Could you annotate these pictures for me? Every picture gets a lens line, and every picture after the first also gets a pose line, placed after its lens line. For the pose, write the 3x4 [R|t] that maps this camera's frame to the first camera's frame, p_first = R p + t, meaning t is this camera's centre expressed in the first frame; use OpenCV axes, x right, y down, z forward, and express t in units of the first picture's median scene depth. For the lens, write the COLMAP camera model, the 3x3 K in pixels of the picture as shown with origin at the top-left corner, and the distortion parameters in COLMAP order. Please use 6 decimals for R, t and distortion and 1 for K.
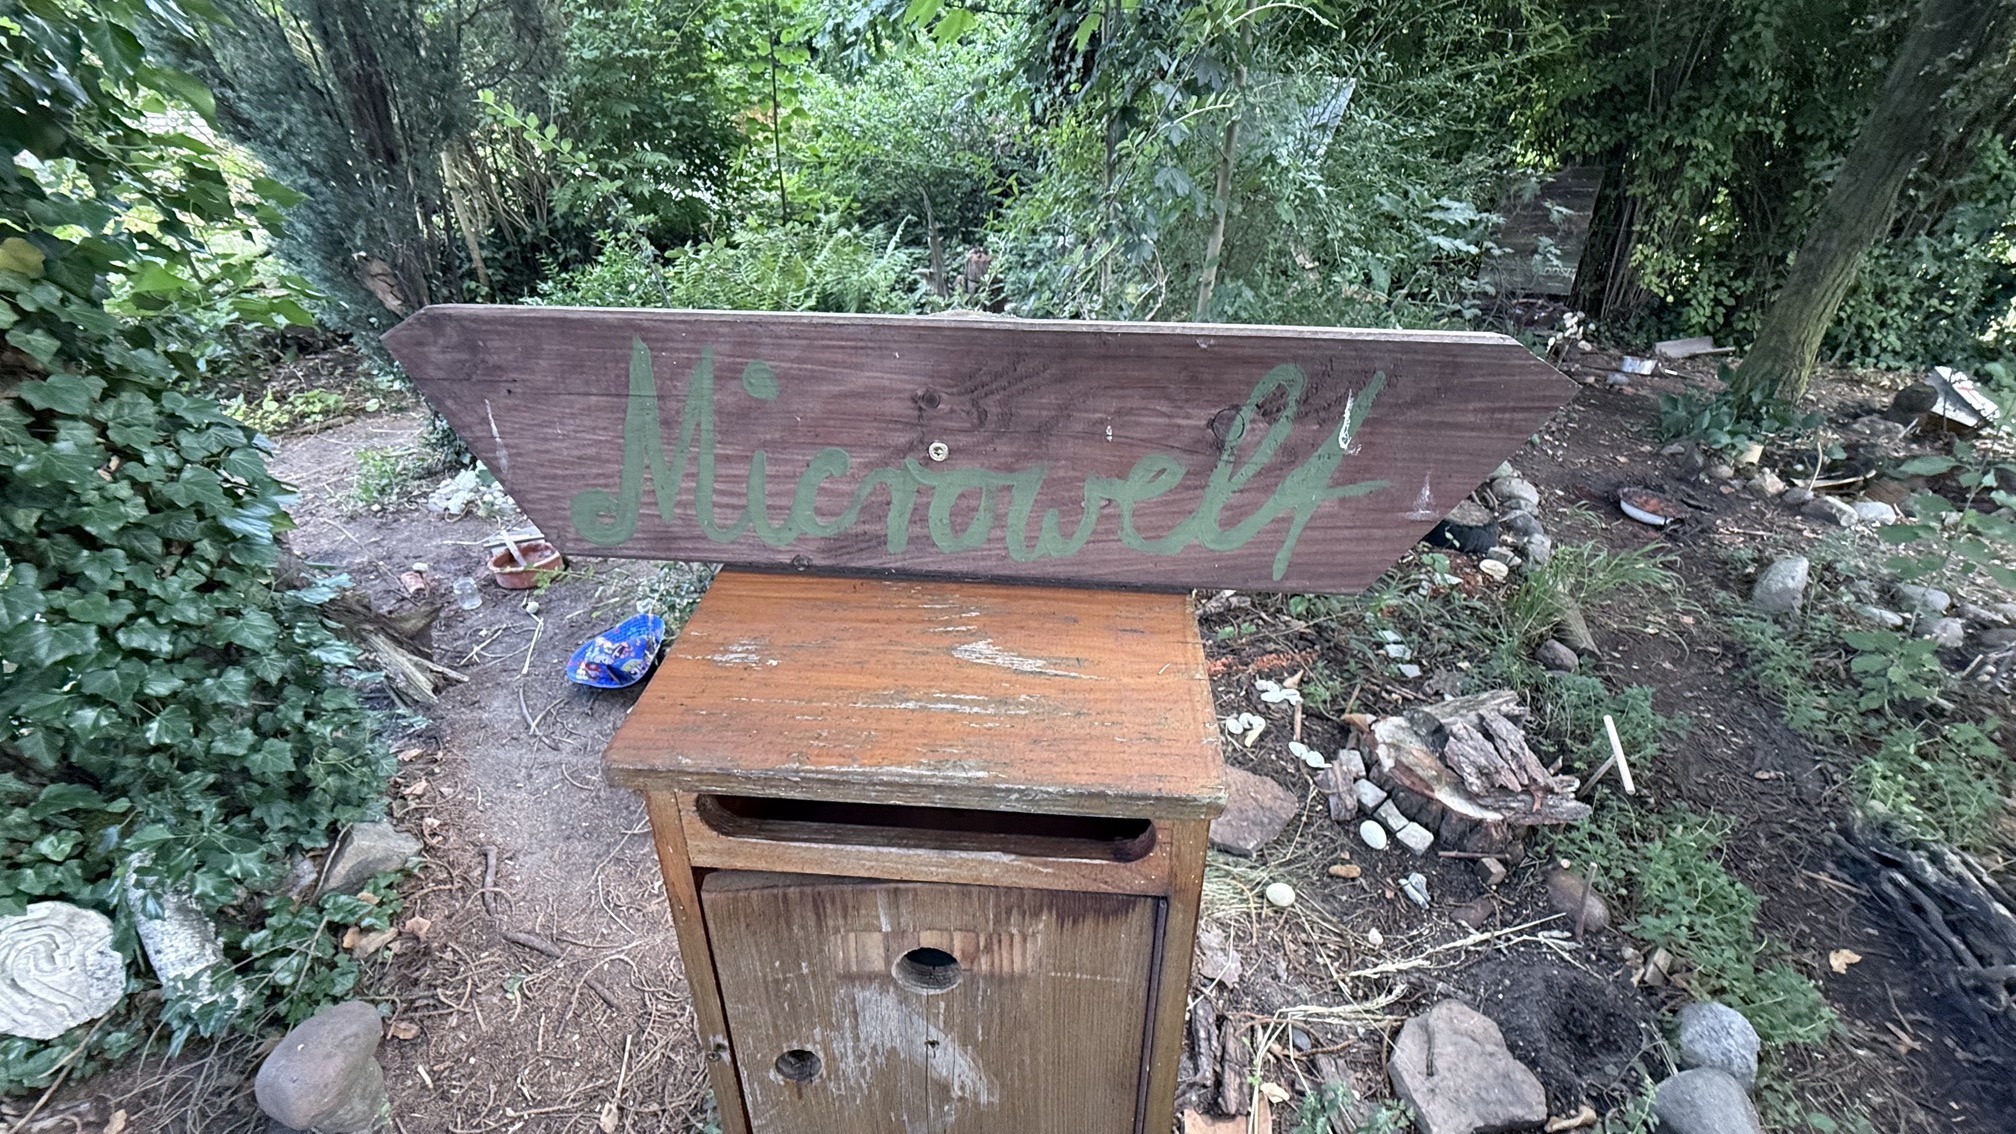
lens RADIAL K [[804.1, 0, 1008.0], [0, 804.1, 567.0], [0, 0, 1]] dist [-0.001446, -0.000230]
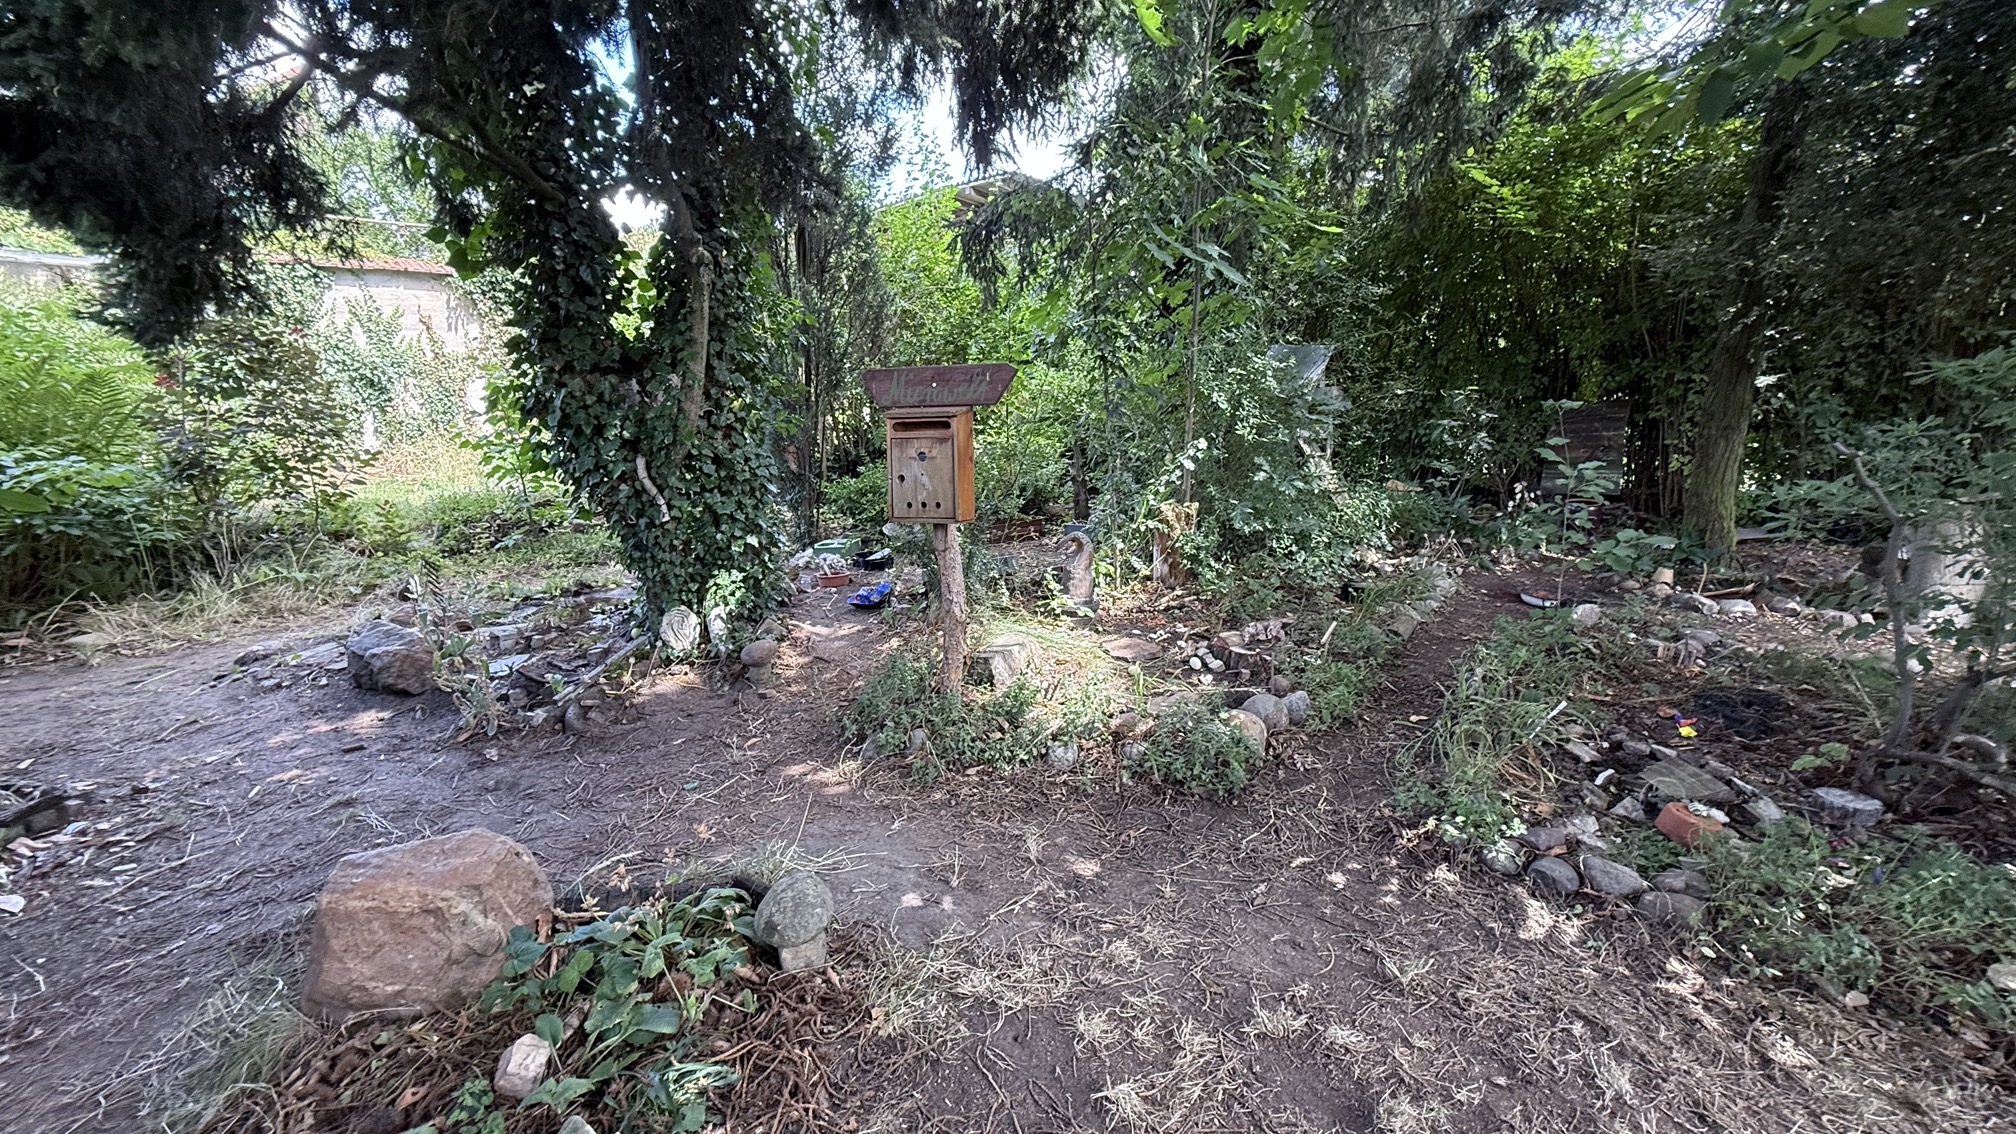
lens RADIAL K [[804.1, 0, 1008.0], [0, 804.1, 567.0], [0, 0, 1]] dist [-0.001446, -0.000230]
pose [[0.956679, 0.023410, -0.290201, 0.345022], [-0.112472, 0.949099, -0.294214, 0.443633], [0.268542, 0.314108, 0.910616, -0.619149]]
